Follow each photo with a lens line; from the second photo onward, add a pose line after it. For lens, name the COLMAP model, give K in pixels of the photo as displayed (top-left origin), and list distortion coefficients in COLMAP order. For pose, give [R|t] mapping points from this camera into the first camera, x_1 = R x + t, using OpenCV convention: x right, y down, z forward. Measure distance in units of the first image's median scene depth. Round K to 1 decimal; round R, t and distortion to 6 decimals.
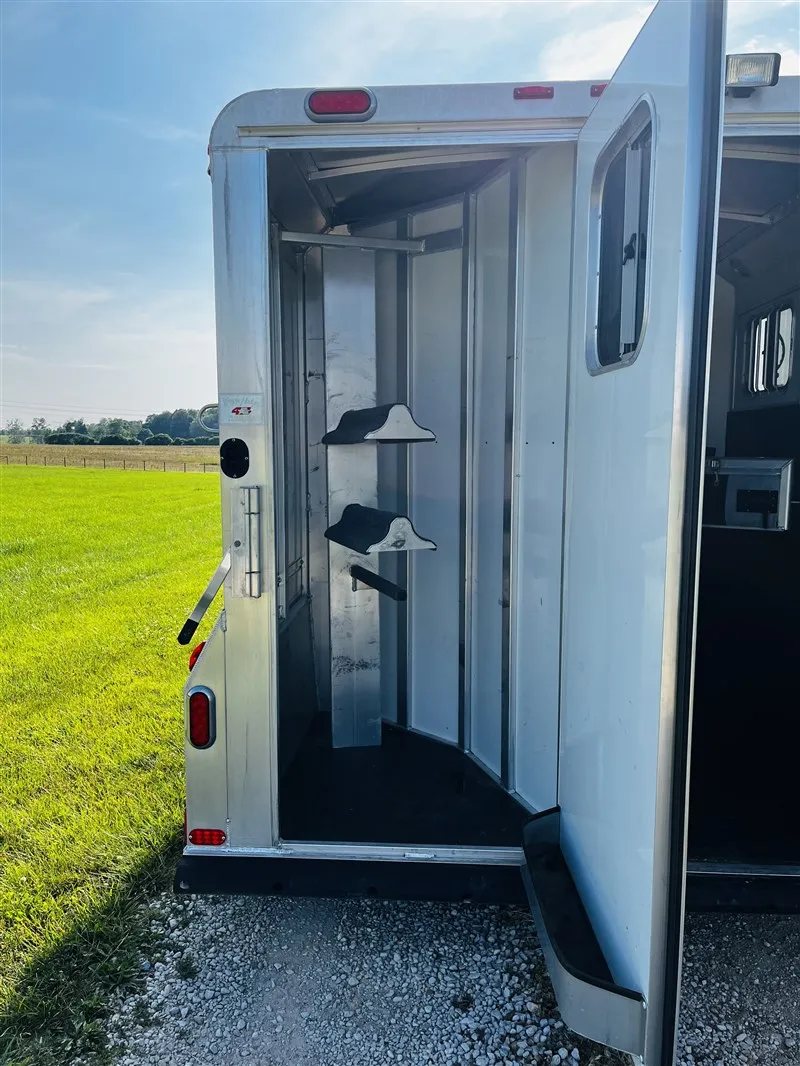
lens RADIAL K [[798.8, 0, 398.6], [0, 798.8, 544.8], [0, 0, 1]] dist [0.073501, -0.127118]
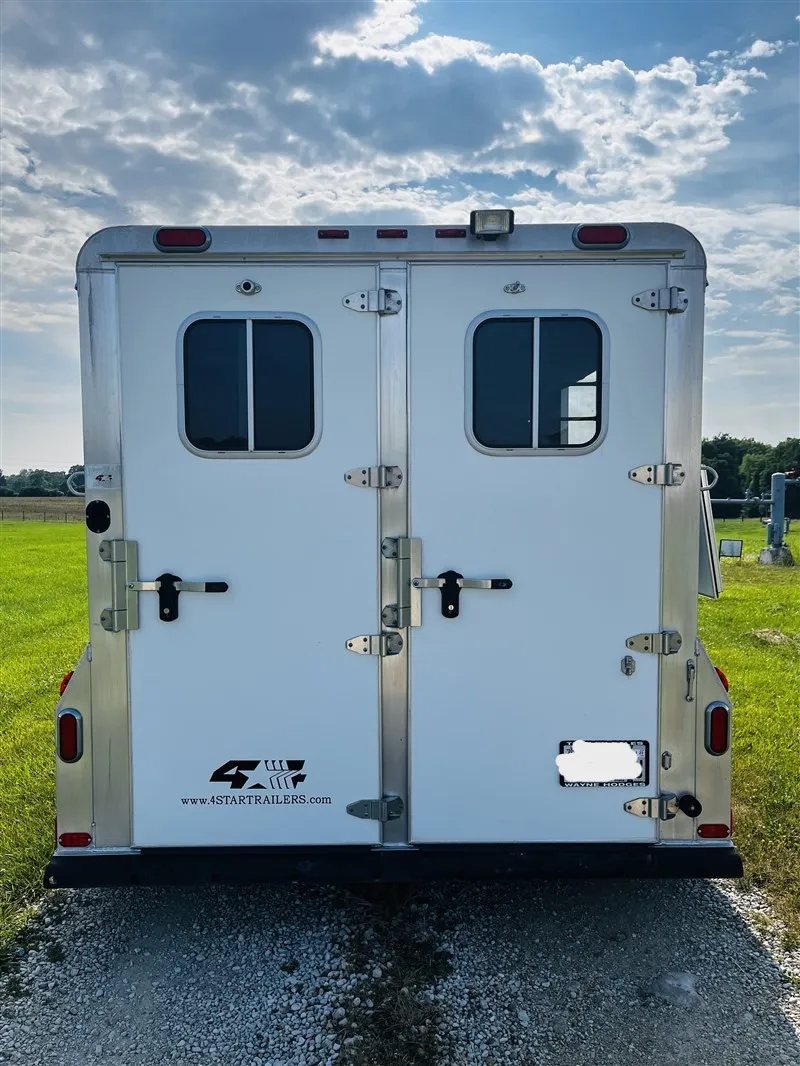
lens RADIAL K [[798.8, 0, 398.6], [0, 798.8, 544.8], [0, 0, 1]] dist [0.073501, -0.127118]
pose [[0.996272, -0.011331, 0.085515, 0.141390], [0.016554, 0.998024, -0.060610, 0.015518], [-0.084659, 0.061800, 0.994492, -0.241064]]
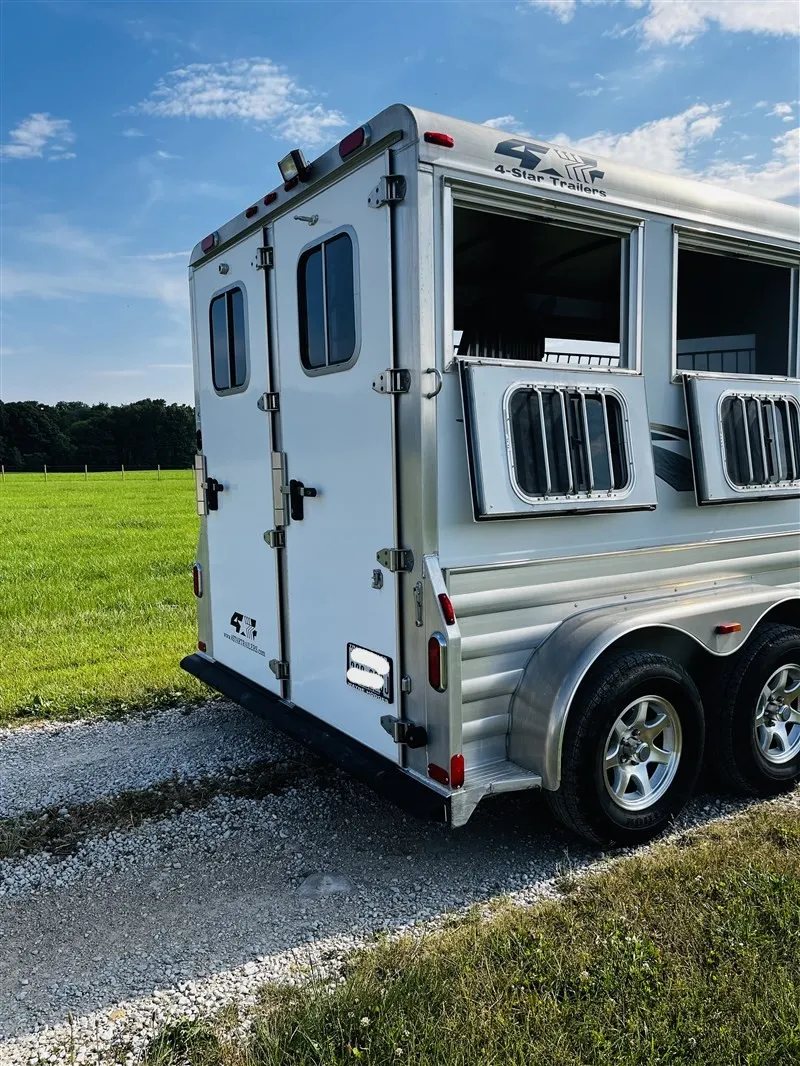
lens RADIAL K [[798.8, 0, 398.6], [0, 798.8, 544.8], [0, 0, 1]] dist [0.073501, -0.127118]
pose [[0.609432, 0.074769, -0.789305, 1.548833], [-0.074137, 0.996555, 0.037159, 0.030452], [0.789364, 0.035871, 0.612876, 0.231667]]
